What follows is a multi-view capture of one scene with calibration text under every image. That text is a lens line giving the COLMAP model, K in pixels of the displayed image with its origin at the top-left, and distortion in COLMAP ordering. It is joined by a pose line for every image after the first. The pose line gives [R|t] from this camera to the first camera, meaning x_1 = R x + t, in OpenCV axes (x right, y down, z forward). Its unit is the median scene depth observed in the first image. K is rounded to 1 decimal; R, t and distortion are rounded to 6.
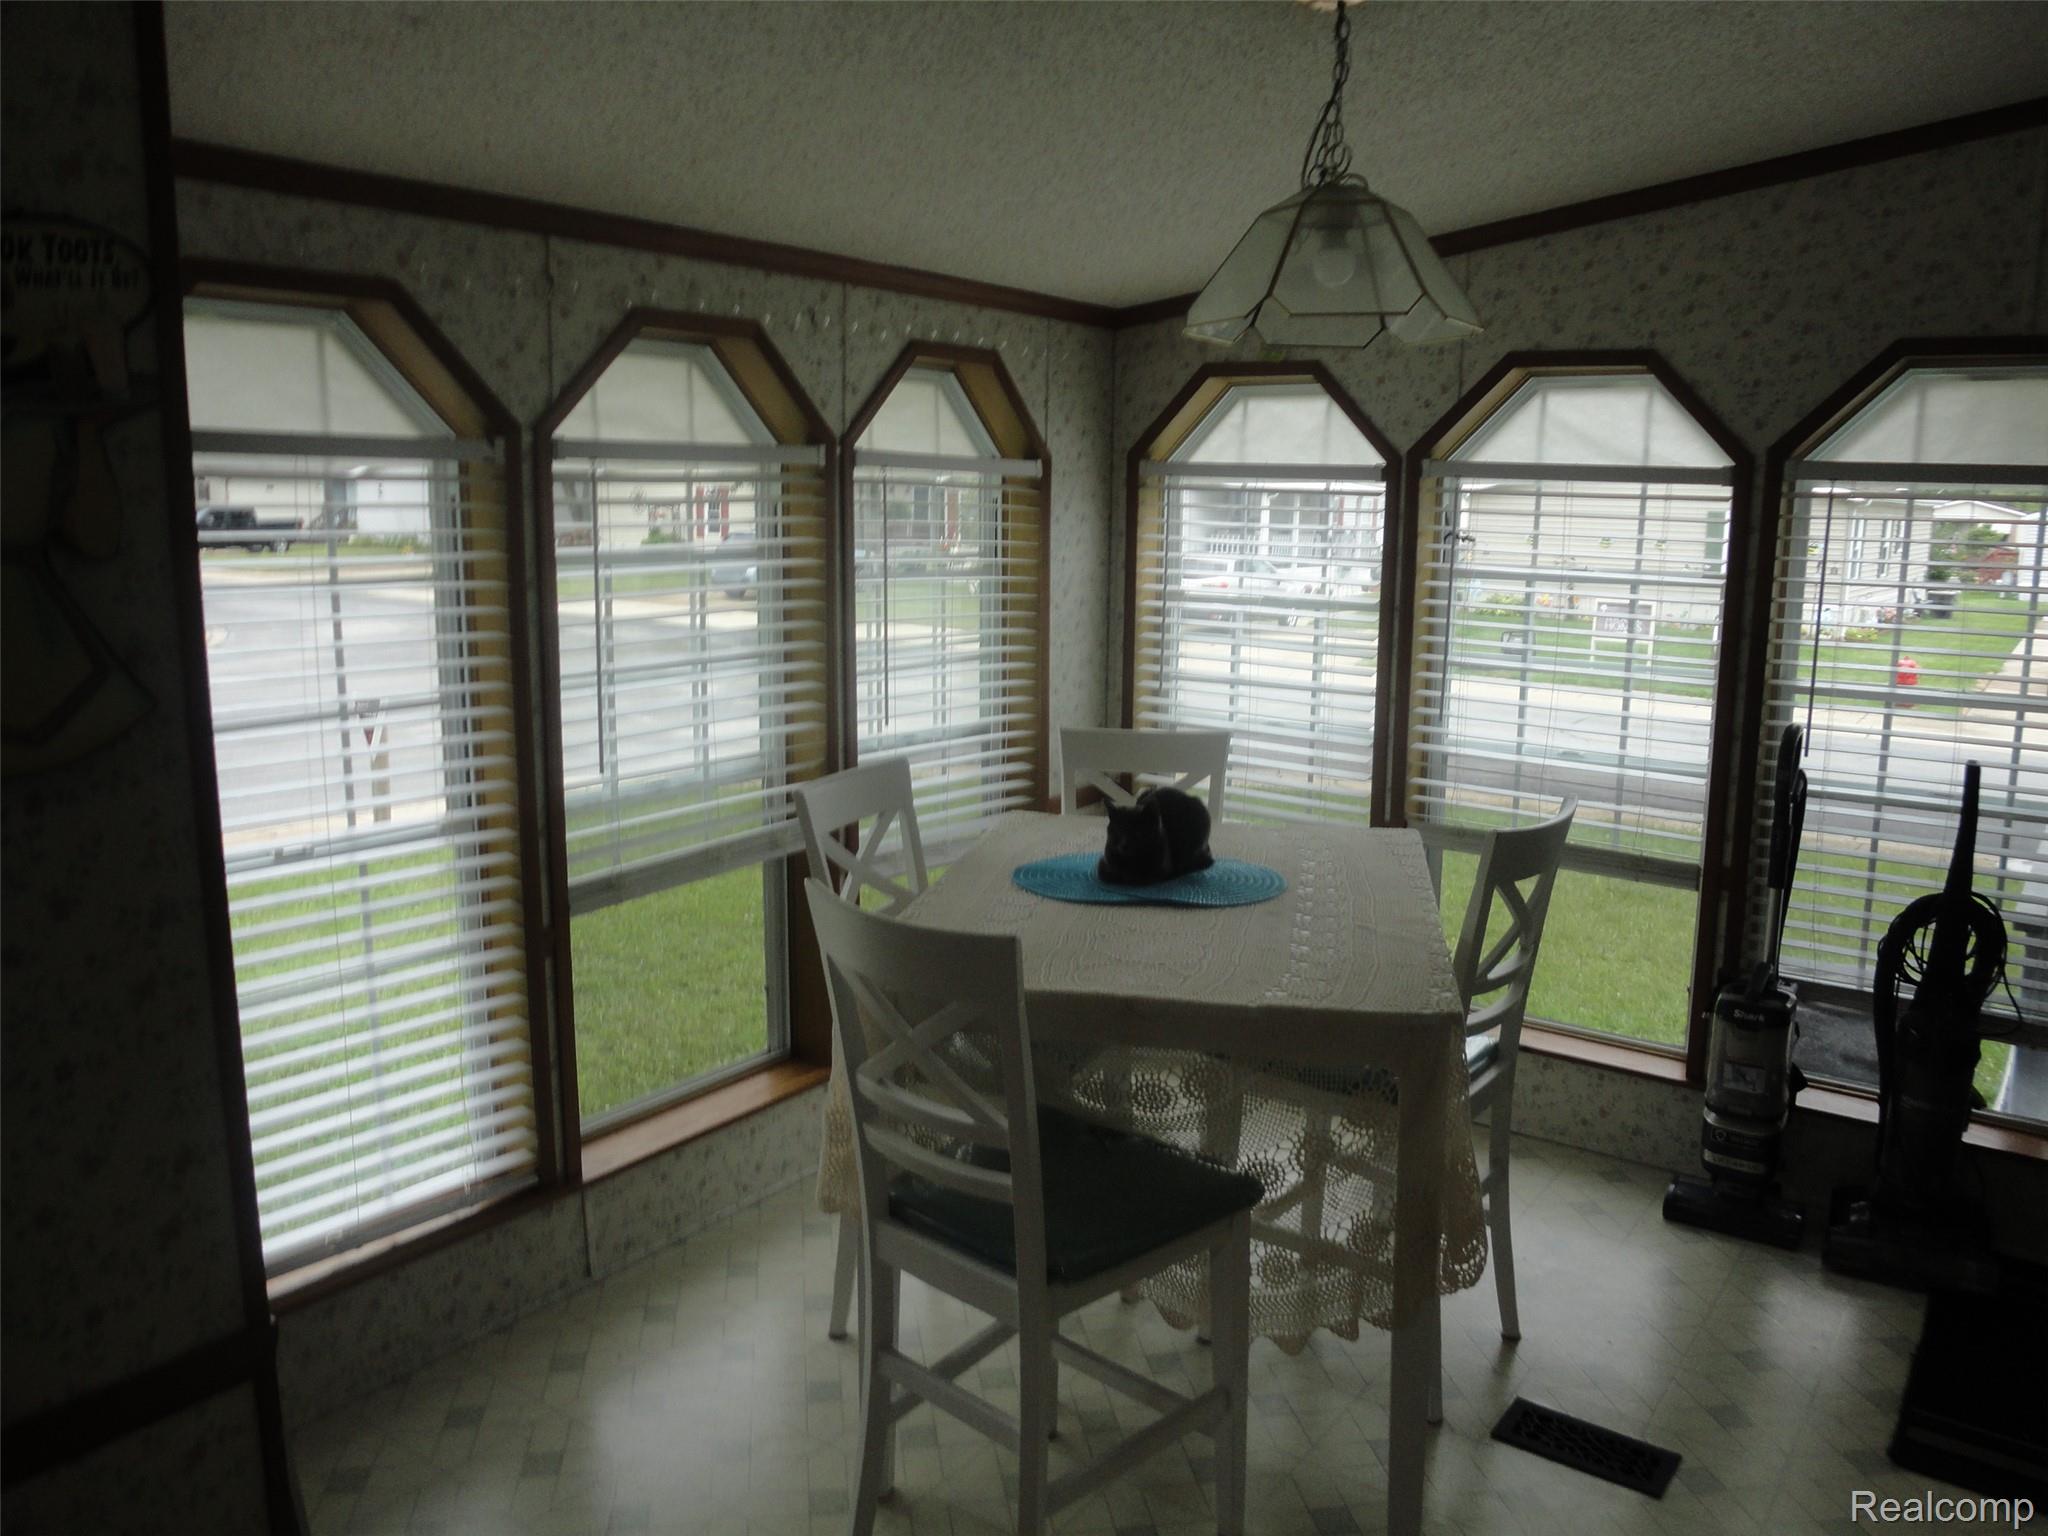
lens RADIAL K [[1496.8, 0, 1022.2], [0, 1496.8, 747.4], [0, 0, 1]] dist [-0.006961, -0.005135]
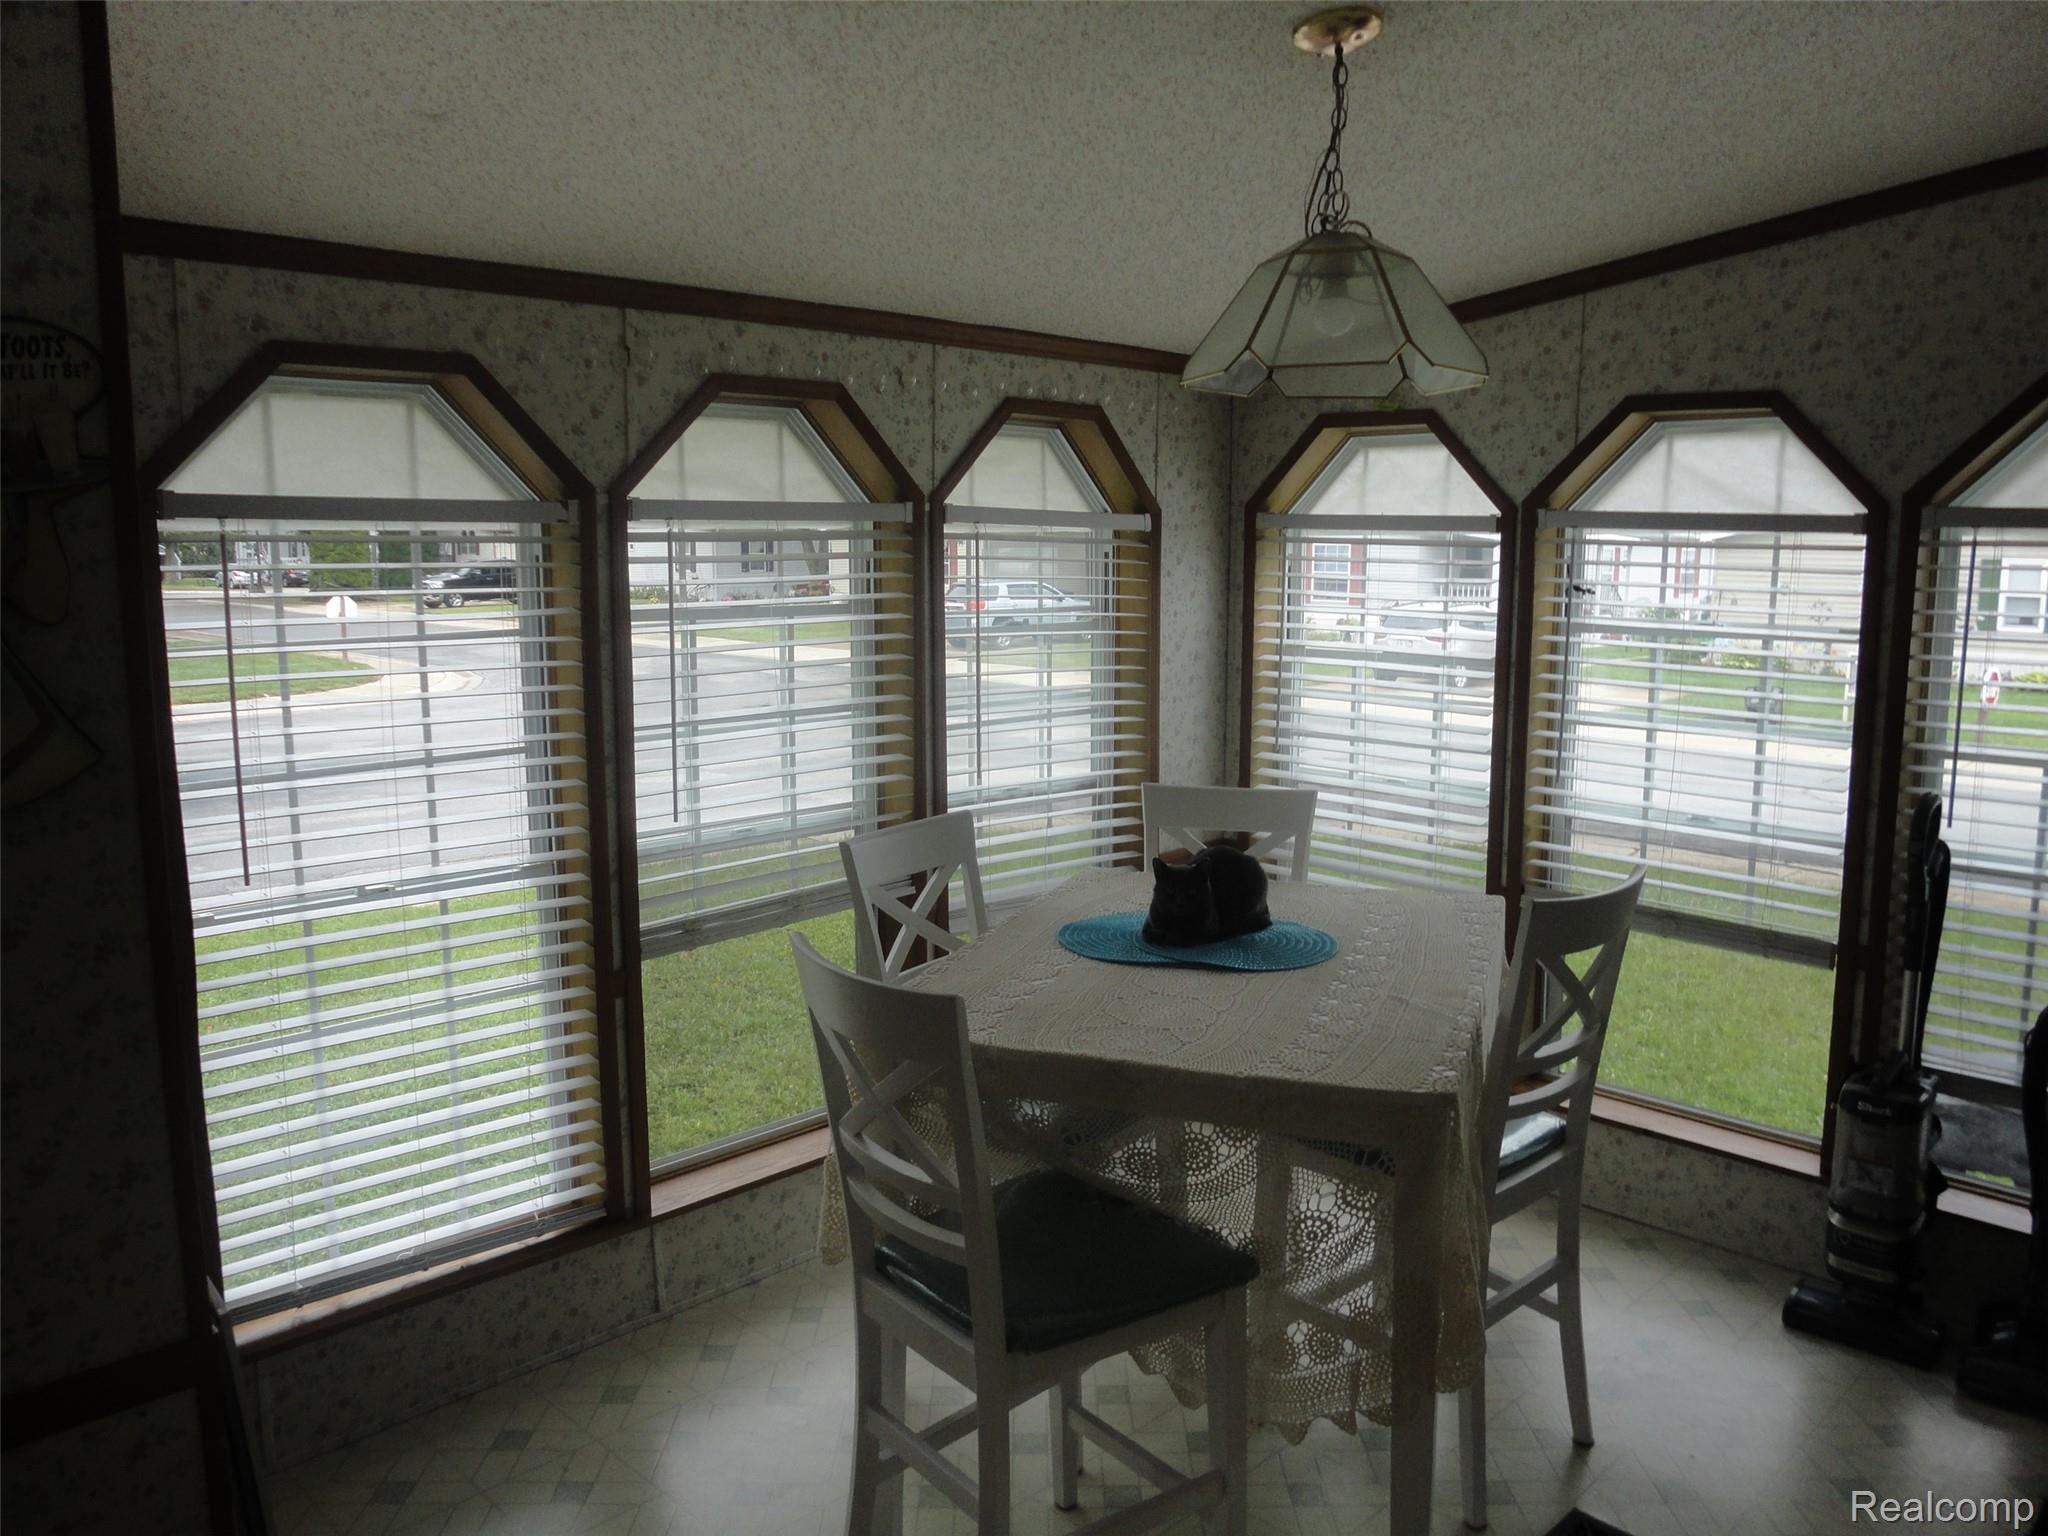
lens RADIAL K [[1496.8, 0, 1027.1], [0, 1496.8, 757.4], [0, 0, 1]] dist [-0.006961, -0.005135]
pose [[0.989126, 0.012950, -0.146500, 0.102415], [-0.016858, 0.999534, -0.025464, -0.004104], [0.146101, 0.027657, 0.988883, 0.010287]]
